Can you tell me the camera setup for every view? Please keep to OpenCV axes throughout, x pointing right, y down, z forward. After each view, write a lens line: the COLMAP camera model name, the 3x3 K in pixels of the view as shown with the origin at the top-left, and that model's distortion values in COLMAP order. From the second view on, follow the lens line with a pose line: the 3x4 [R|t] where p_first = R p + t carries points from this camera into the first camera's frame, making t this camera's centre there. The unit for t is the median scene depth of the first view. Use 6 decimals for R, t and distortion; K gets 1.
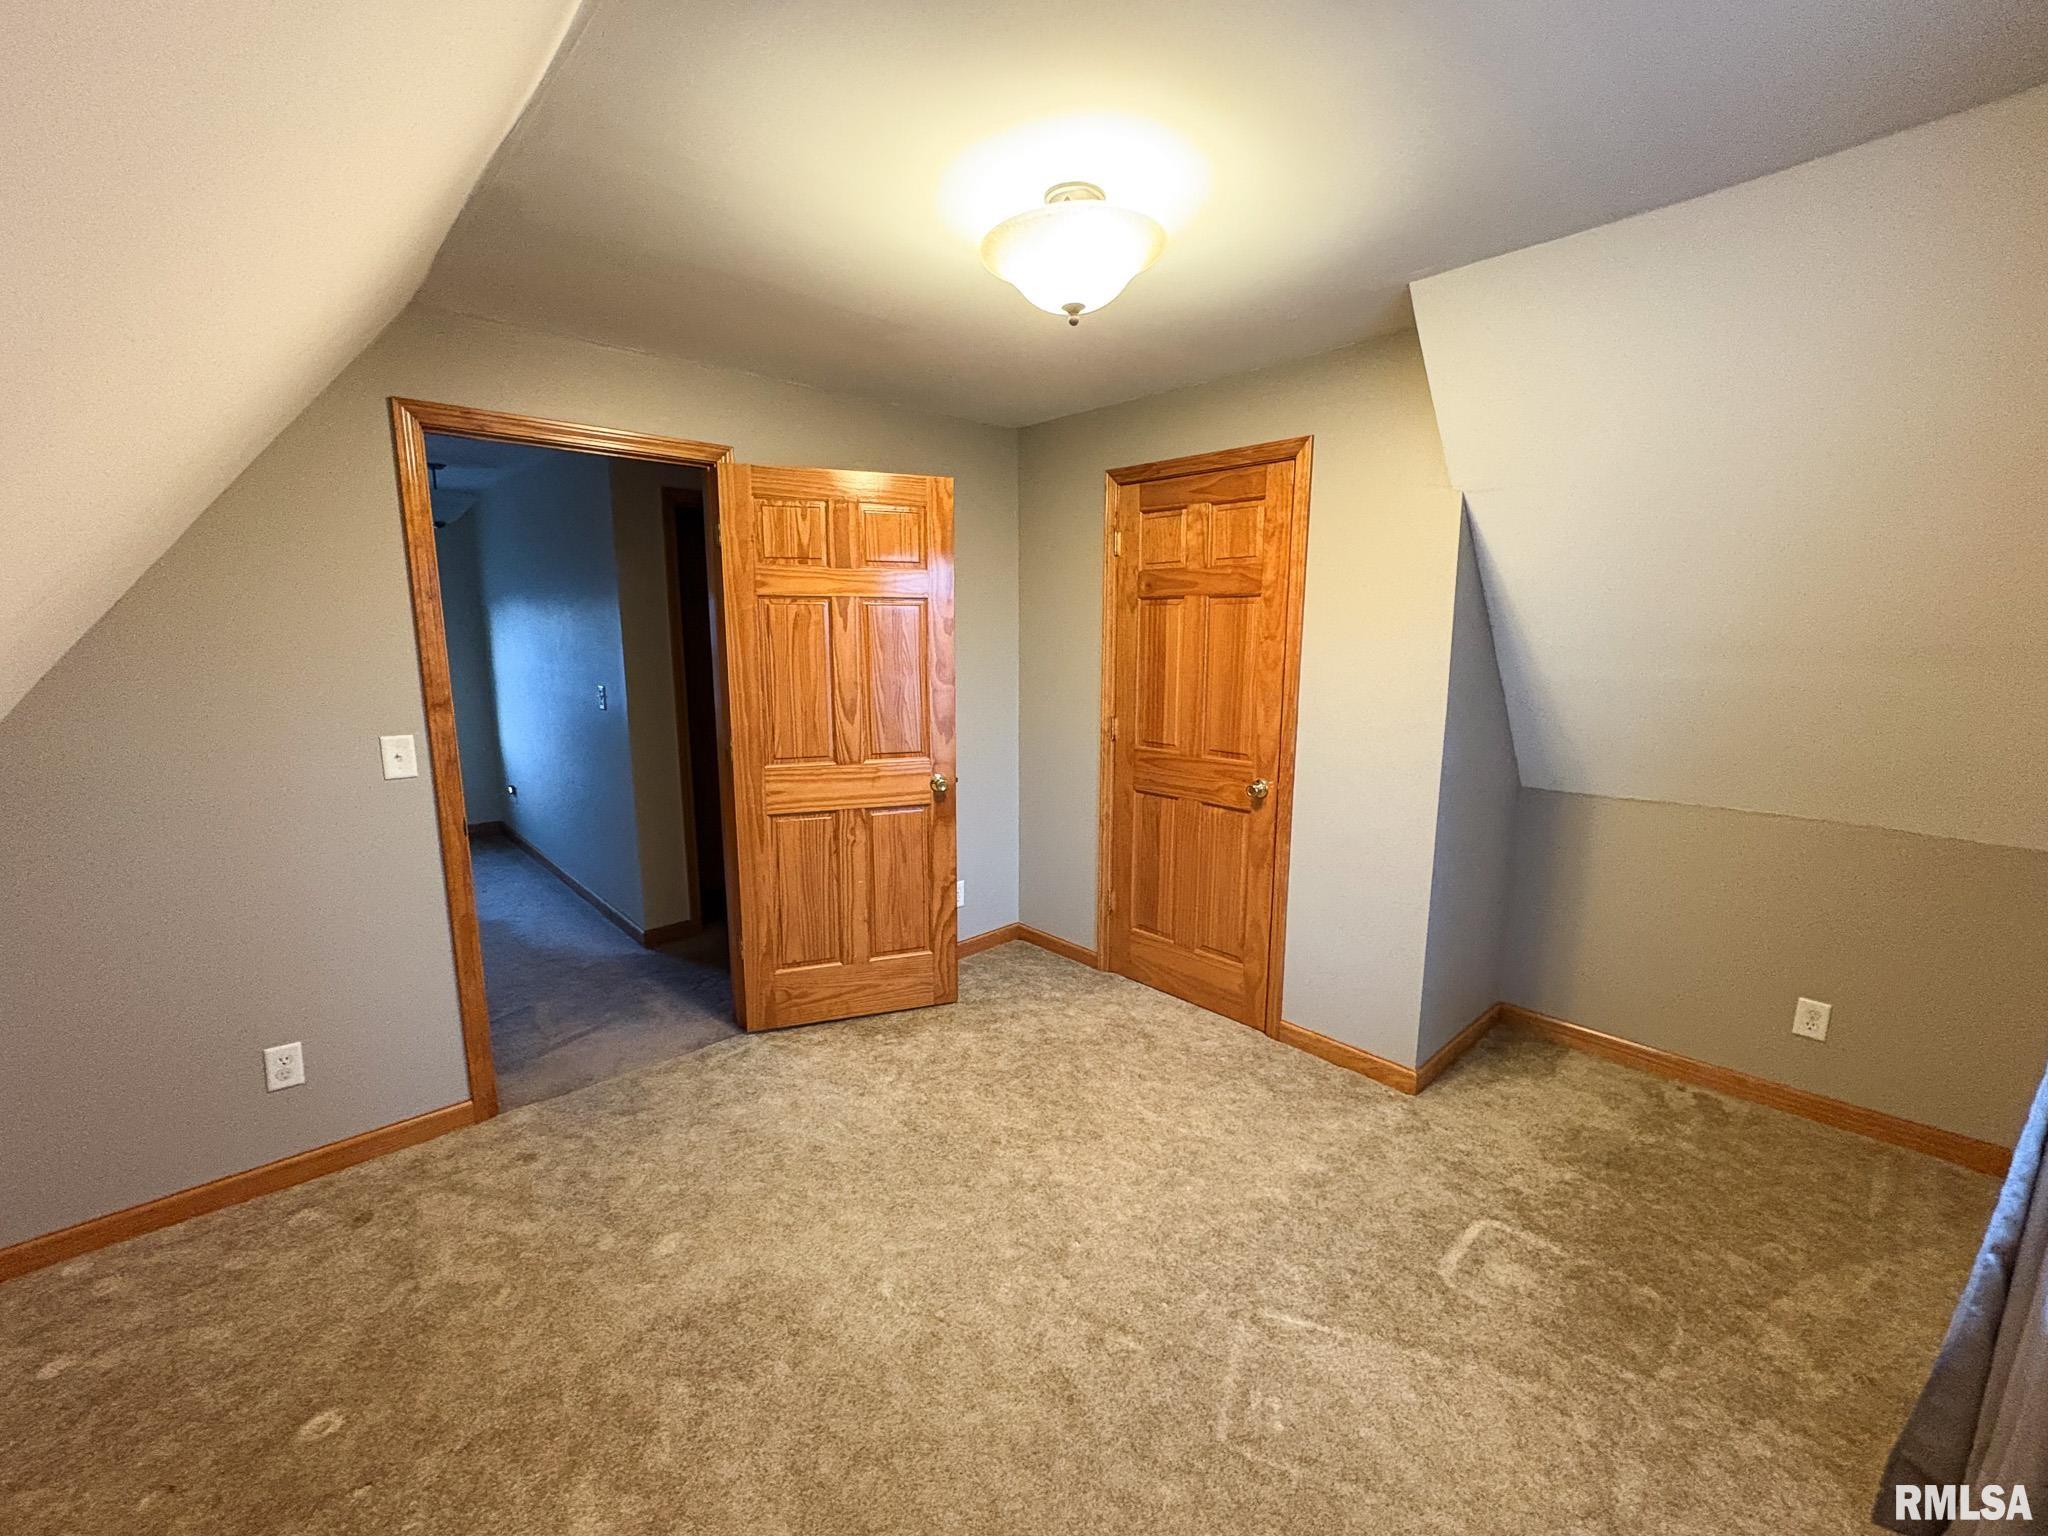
lens RADIAL K [[826.3, 0, 1017.3], [0, 826.3, 761.1], [0, 0, 1]] dist [0.001486, 0.000117]
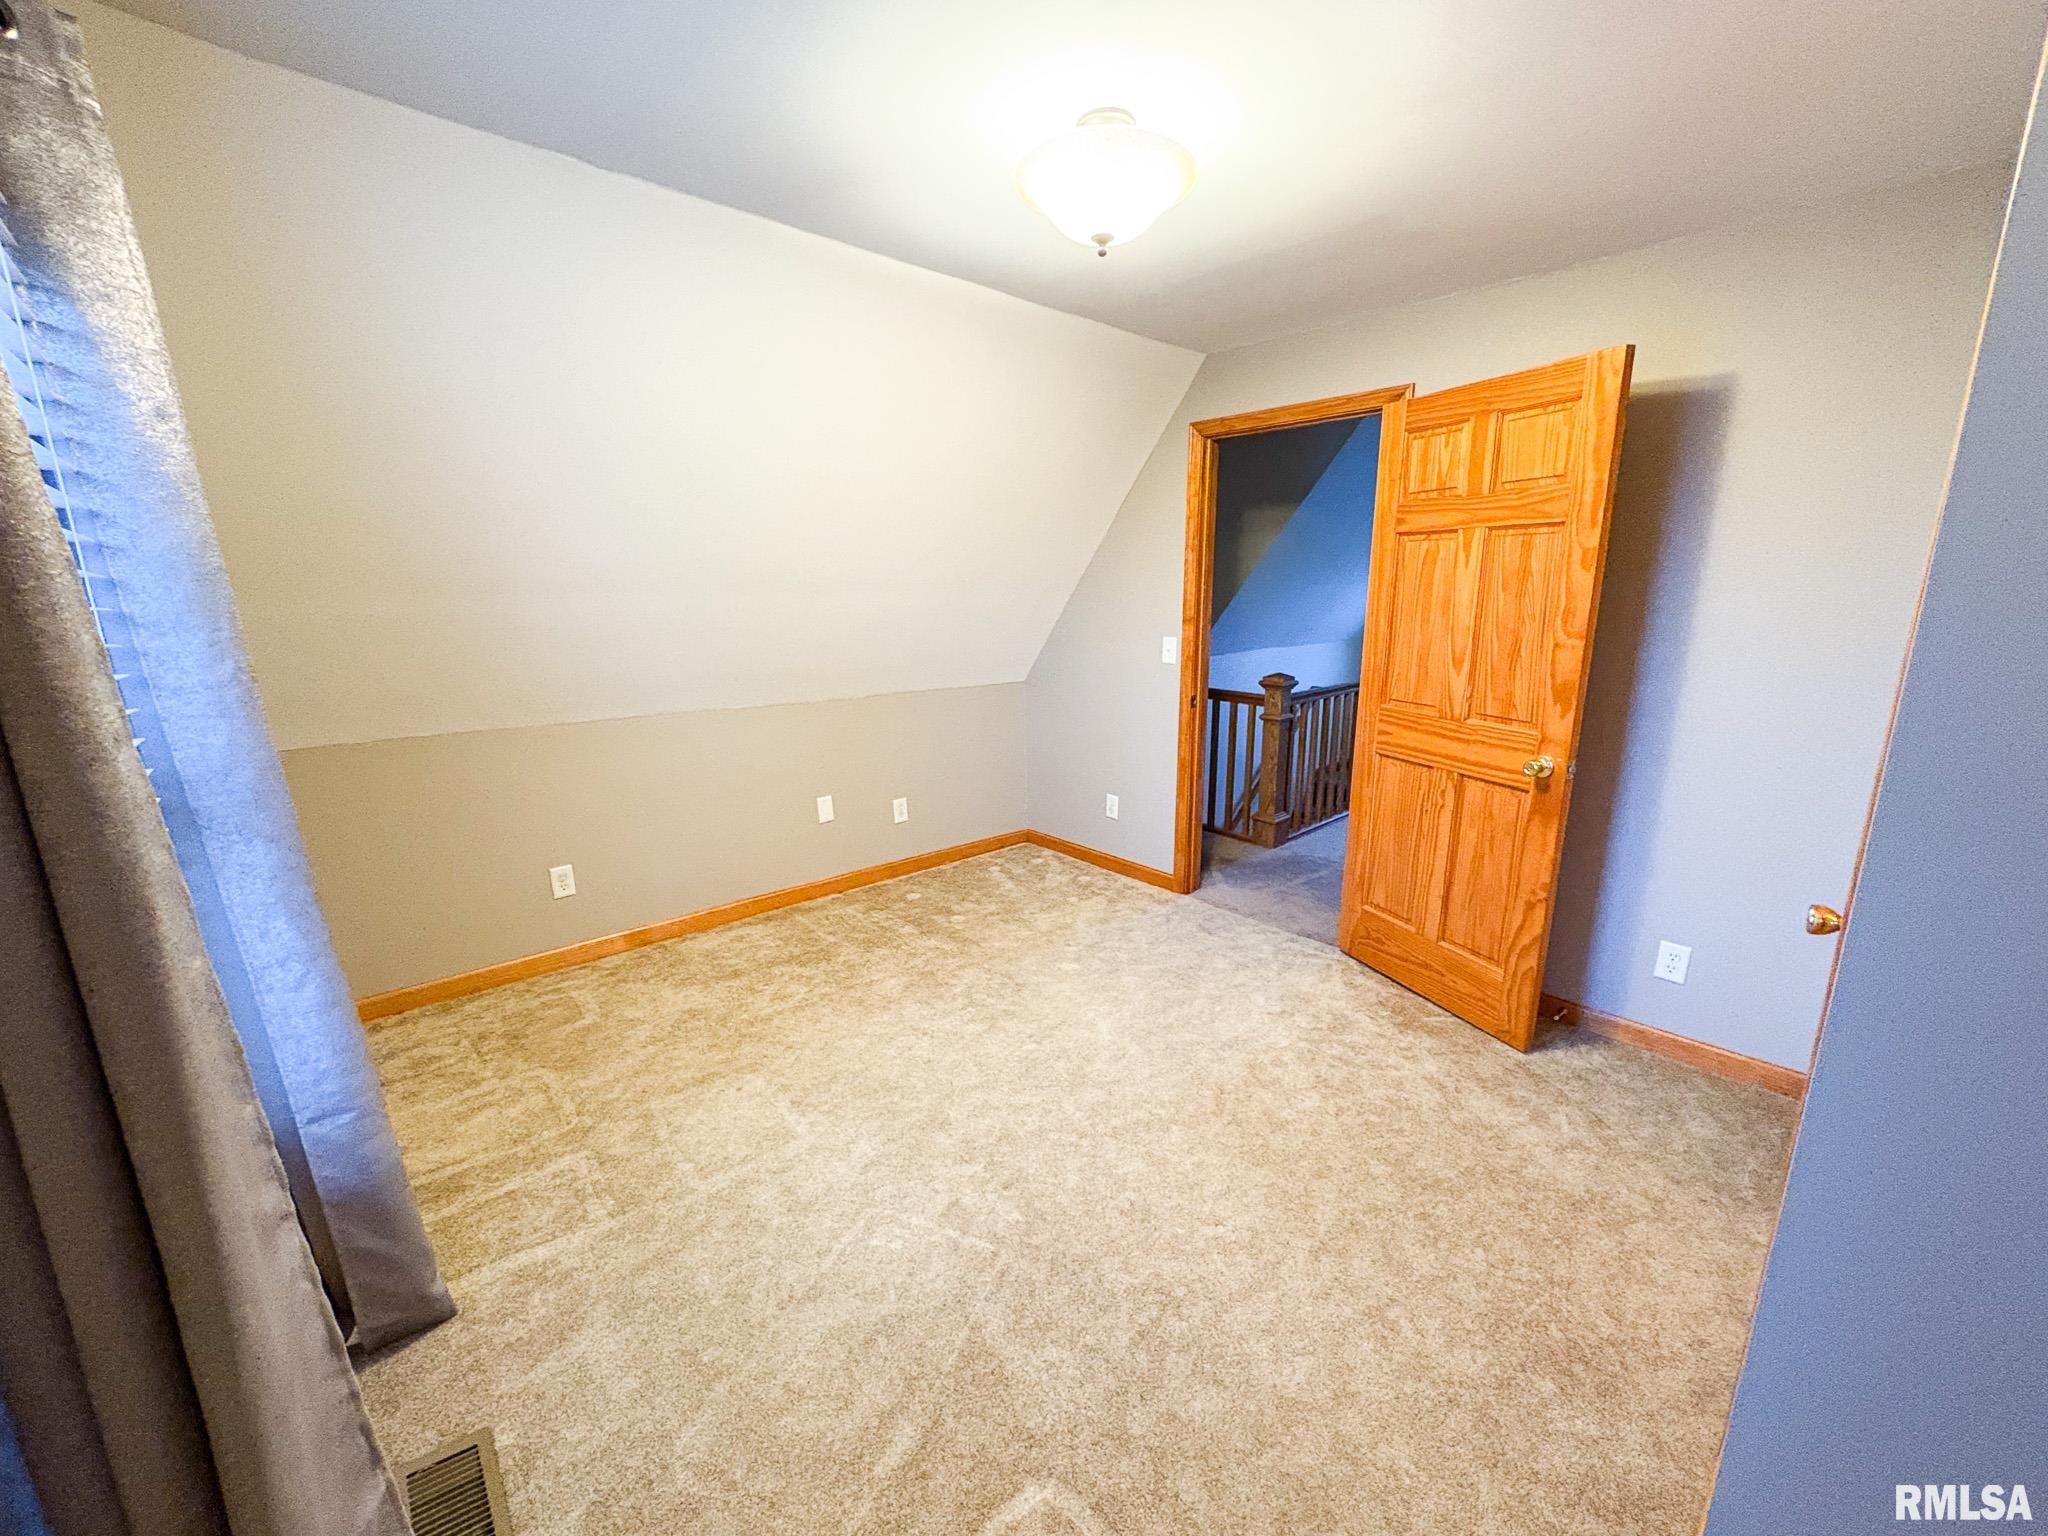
lens RADIAL K [[826.3, 0, 1021.0], [0, 826.3, 773.9], [0, 0, 1]] dist [0.001486, 0.000117]
pose [[0.001039, 0.222774, -0.974870, 0.713845], [-0.162010, 0.962029, 0.219666, -0.063708], [0.986789, 0.157710, 0.037092, 0.541819]]
